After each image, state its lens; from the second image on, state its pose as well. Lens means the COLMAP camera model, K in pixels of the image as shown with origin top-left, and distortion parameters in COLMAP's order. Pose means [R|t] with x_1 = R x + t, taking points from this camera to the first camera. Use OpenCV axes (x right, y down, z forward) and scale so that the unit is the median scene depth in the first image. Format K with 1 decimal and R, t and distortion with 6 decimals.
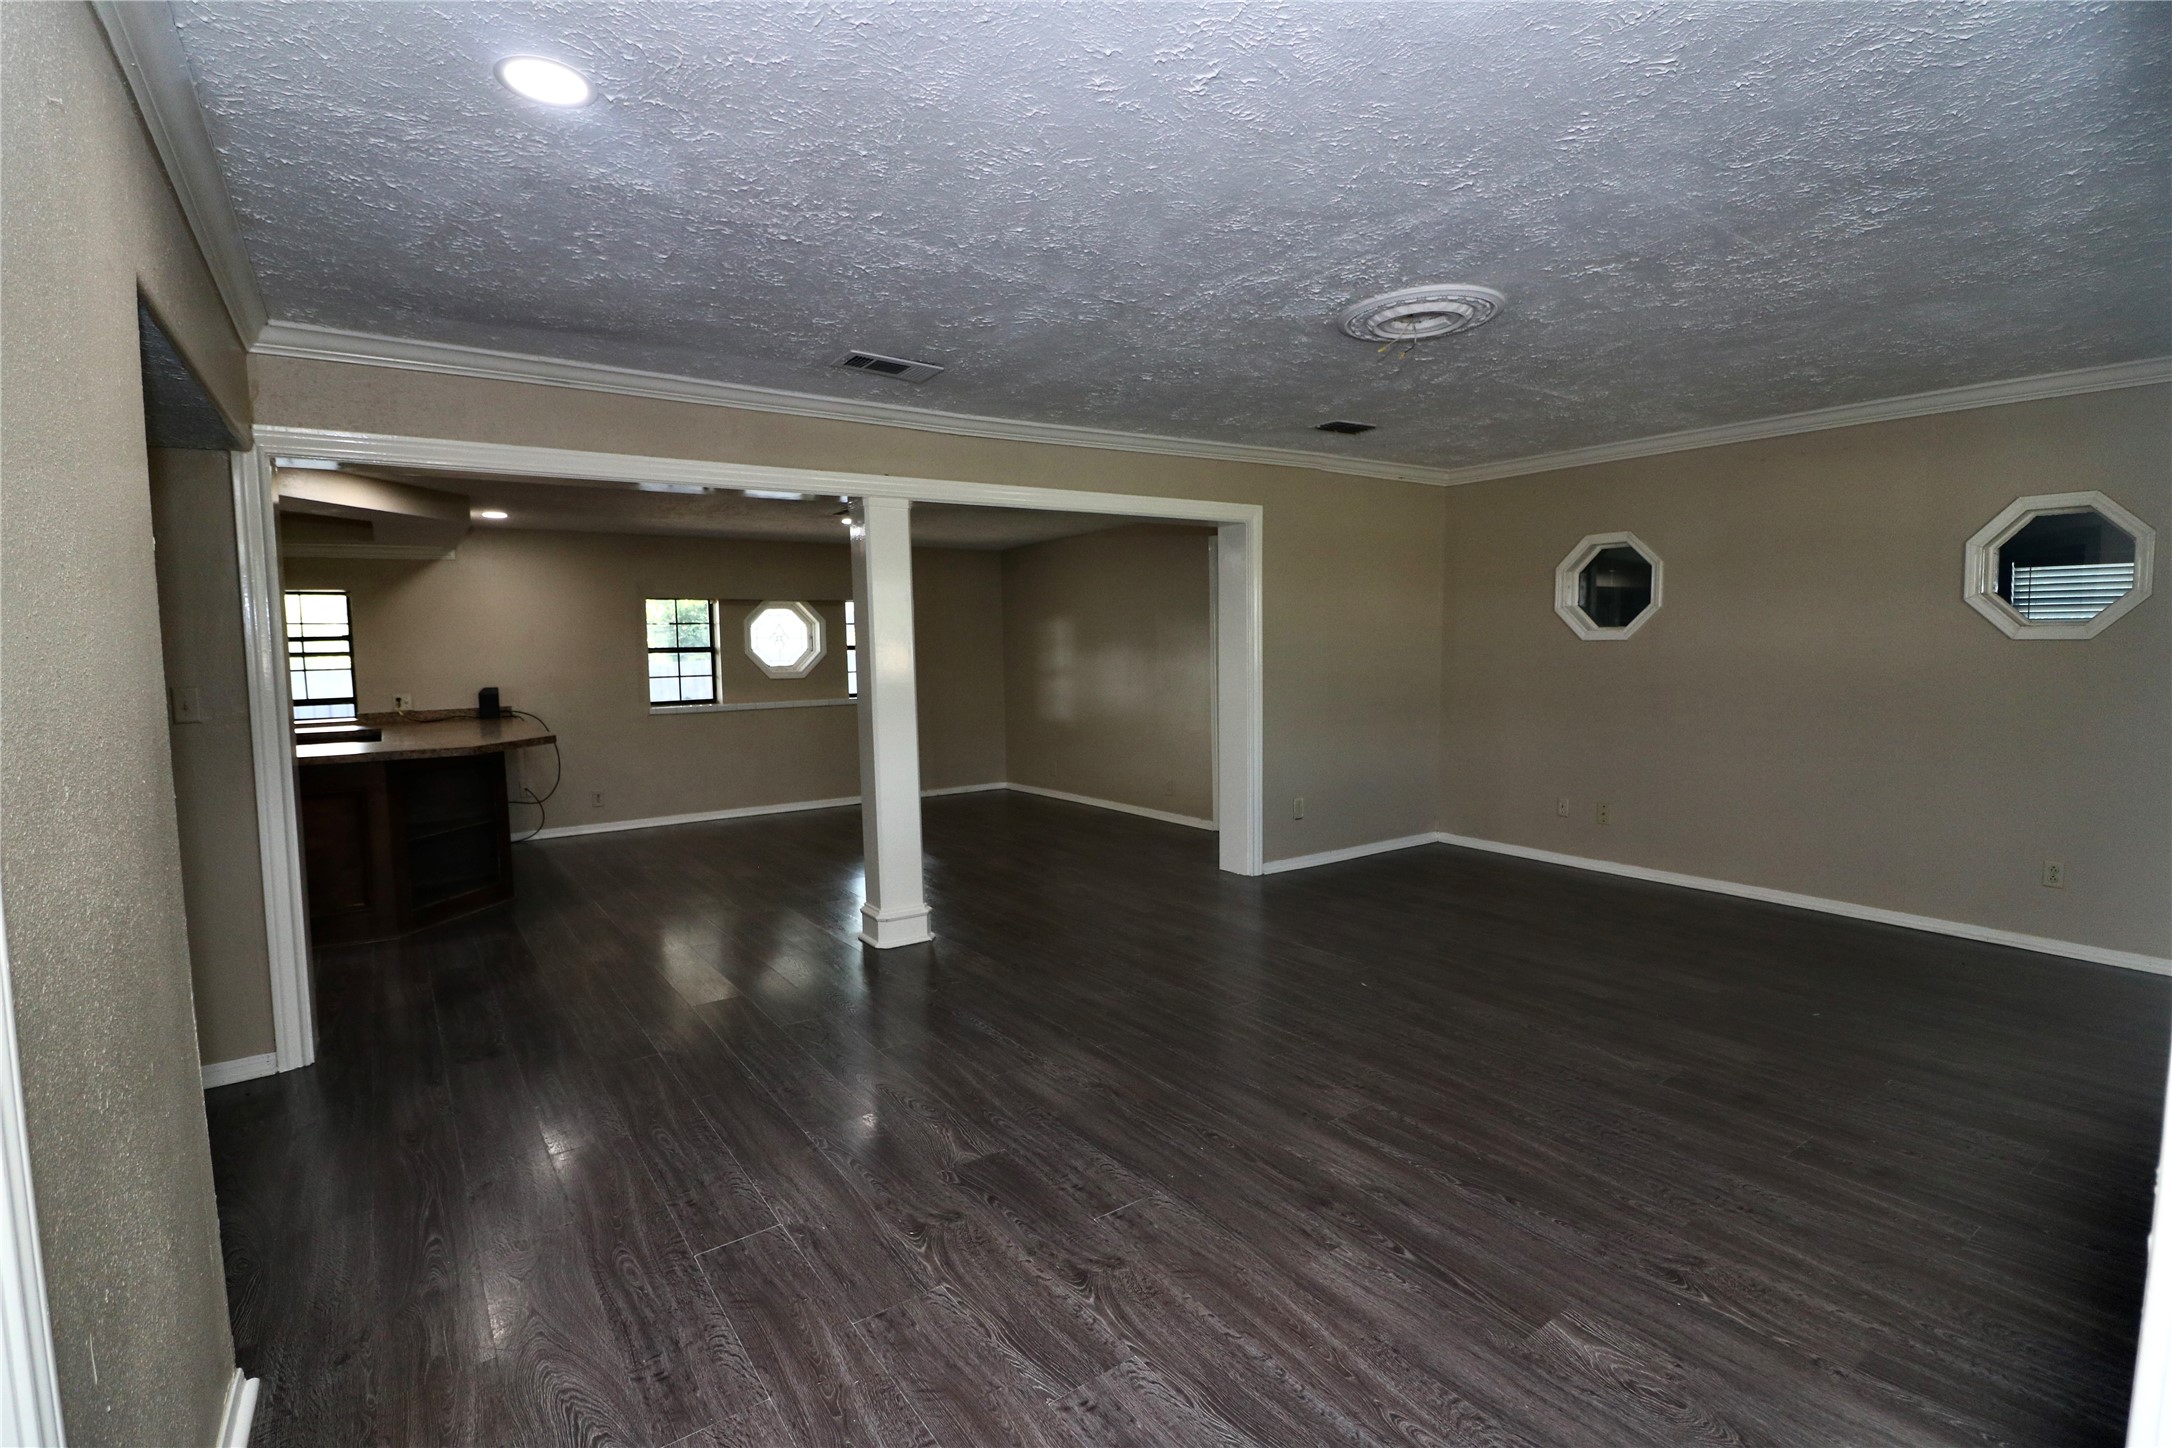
lens RADIAL K [[1014.6, 0, 1086.0], [0, 1014.6, 724.0], [0, 0, 1]] dist [-0.000743, -0.000045]
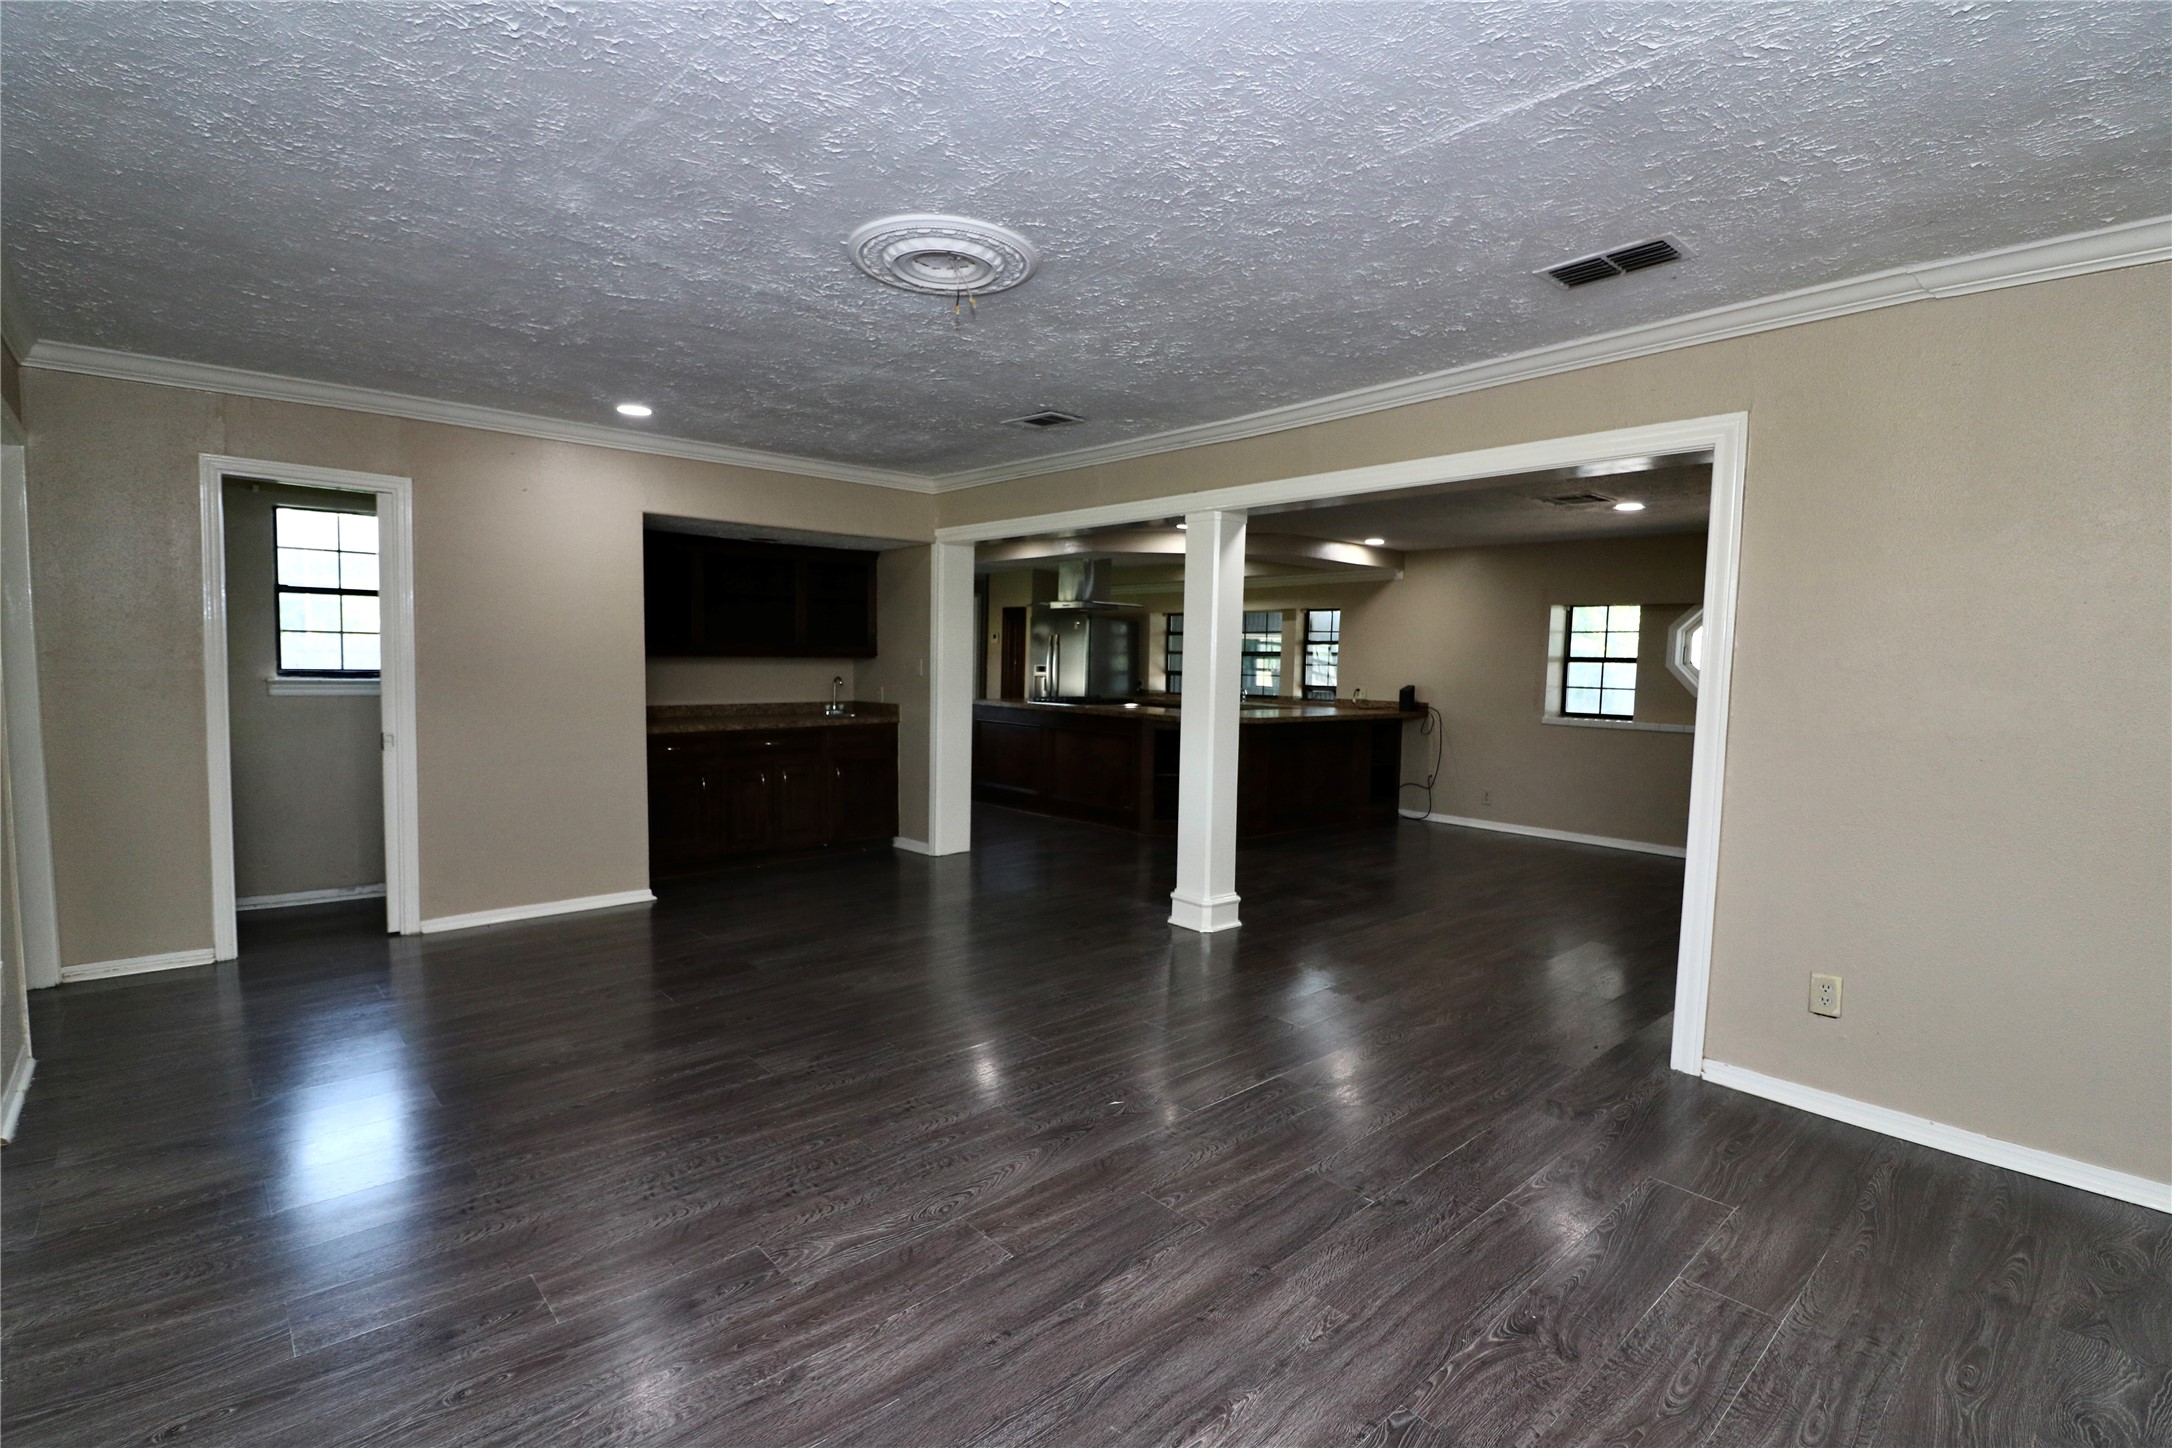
lens RADIAL K [[1021.2, 0, 1049.4], [0, 1021.2, 684.9], [0, 0, 1]] dist [-0.001813, -0.000520]
pose [[0.097689, 0.048196, -0.994049, 0.566146], [-0.102595, 0.993993, 0.038111, -0.039891], [0.989915, 0.098261, 0.102047, 0.480529]]
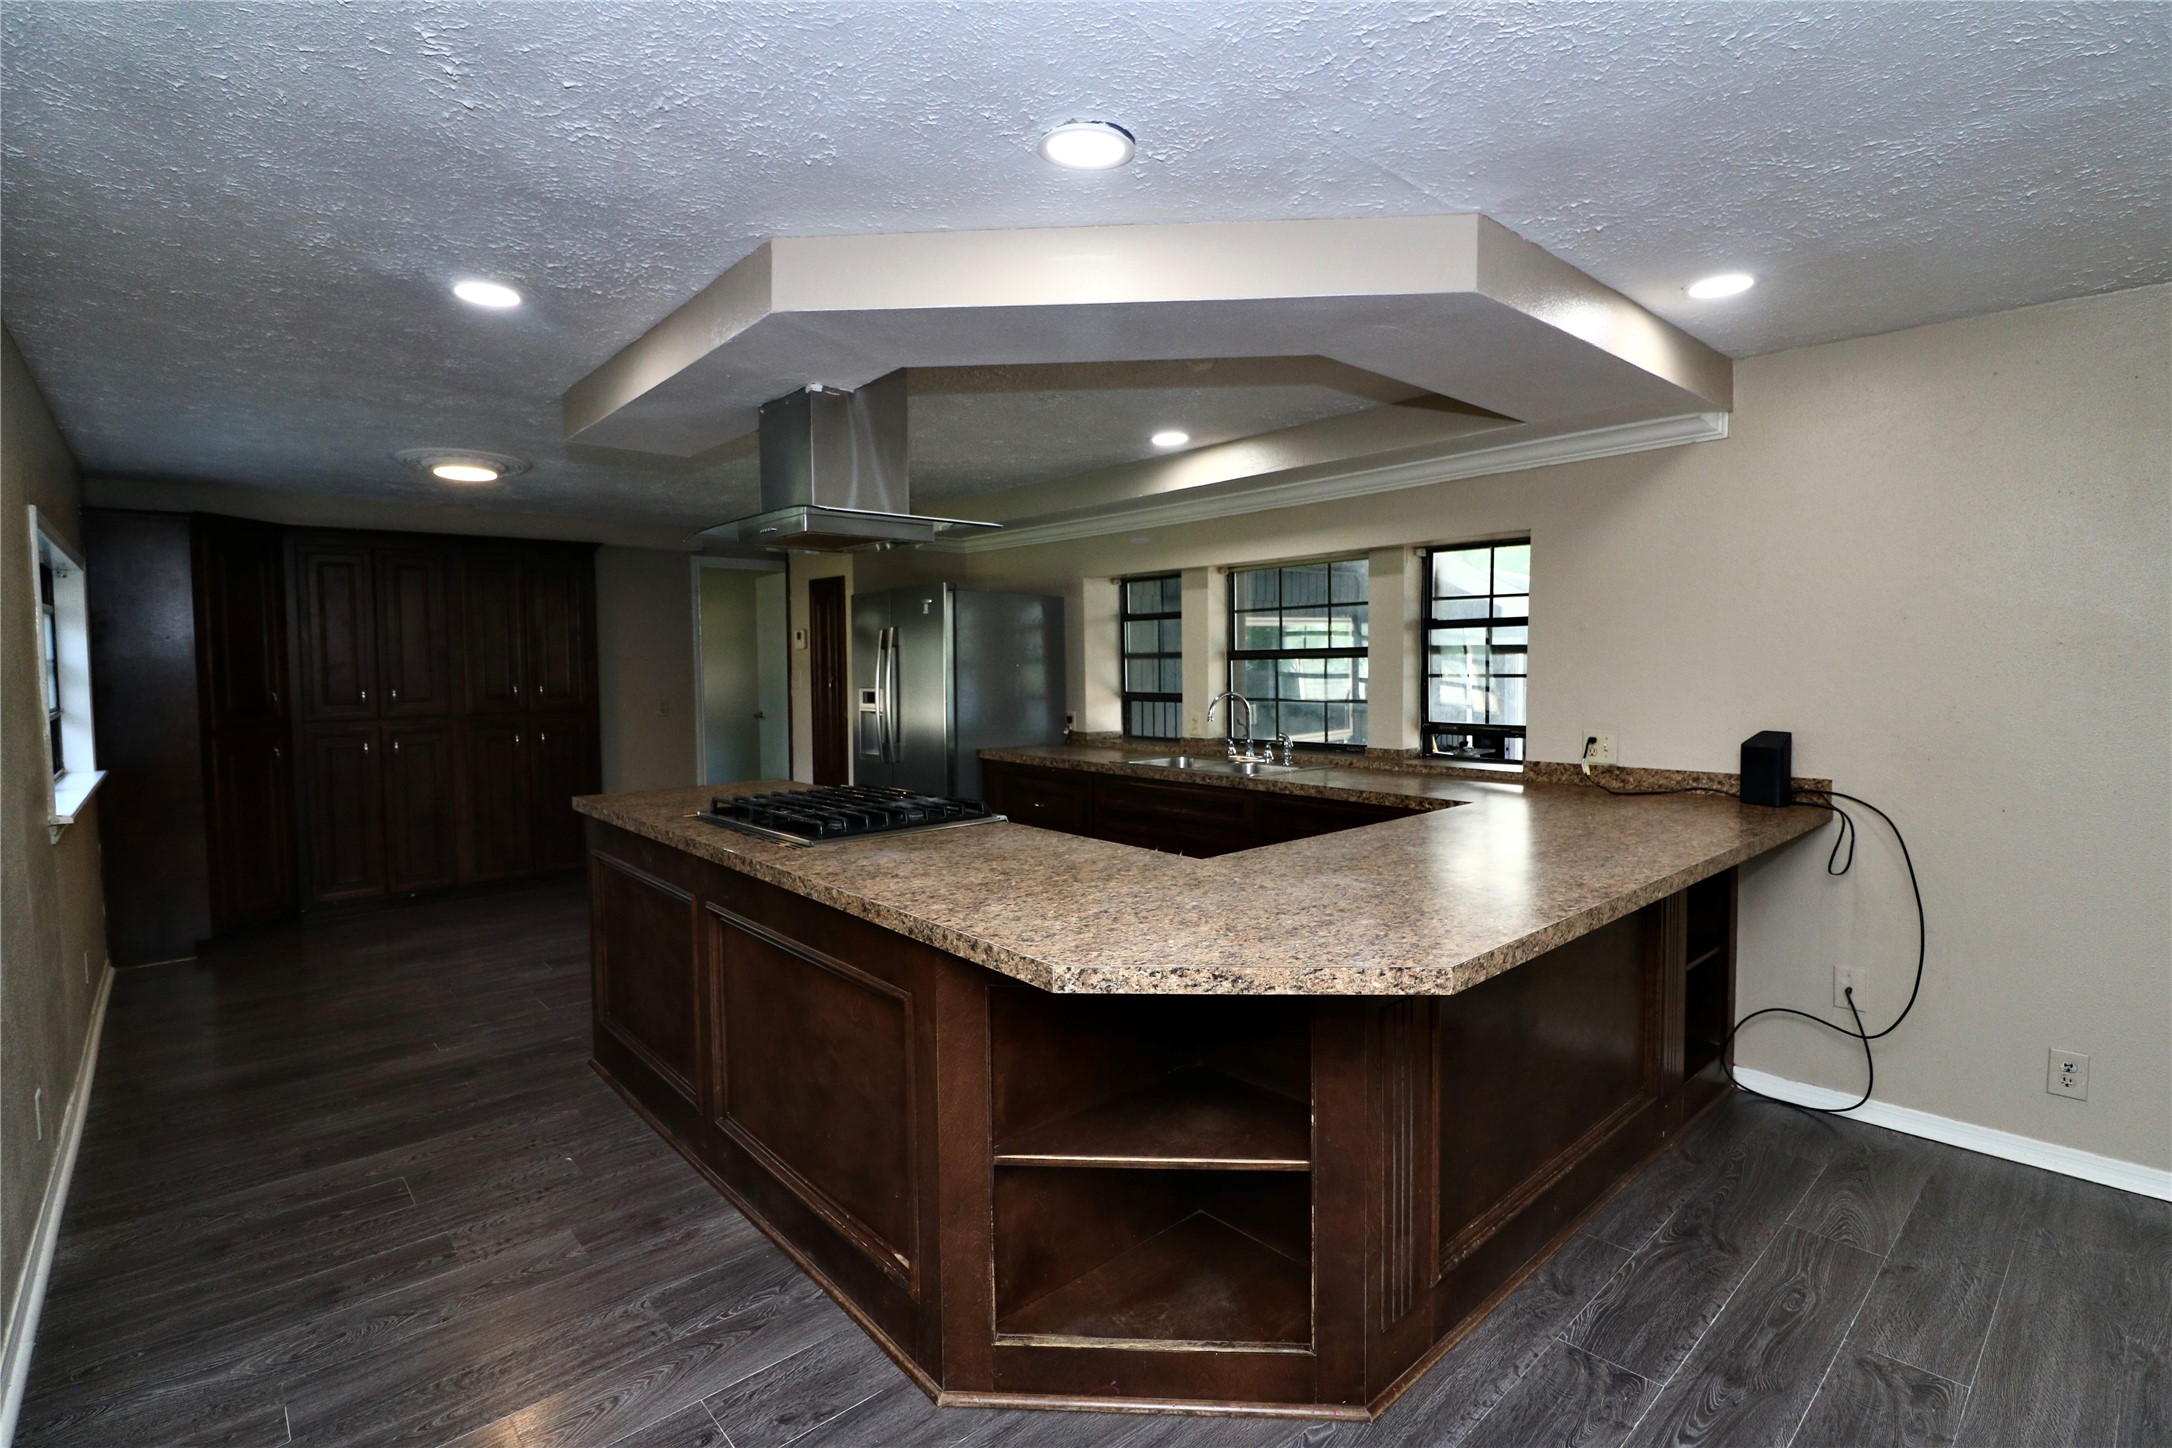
lens RADIAL K [[1021.2, 0, 1049.4], [0, 1021.2, 684.9], [0, 0, 1]] dist [-0.001813, -0.000520]
pose [[0.110531, 0.042351, -0.992970, -0.207121], [-0.072730, 0.996758, 0.034416, -0.049154], [0.991208, 0.068415, 0.113253, 0.674258]]
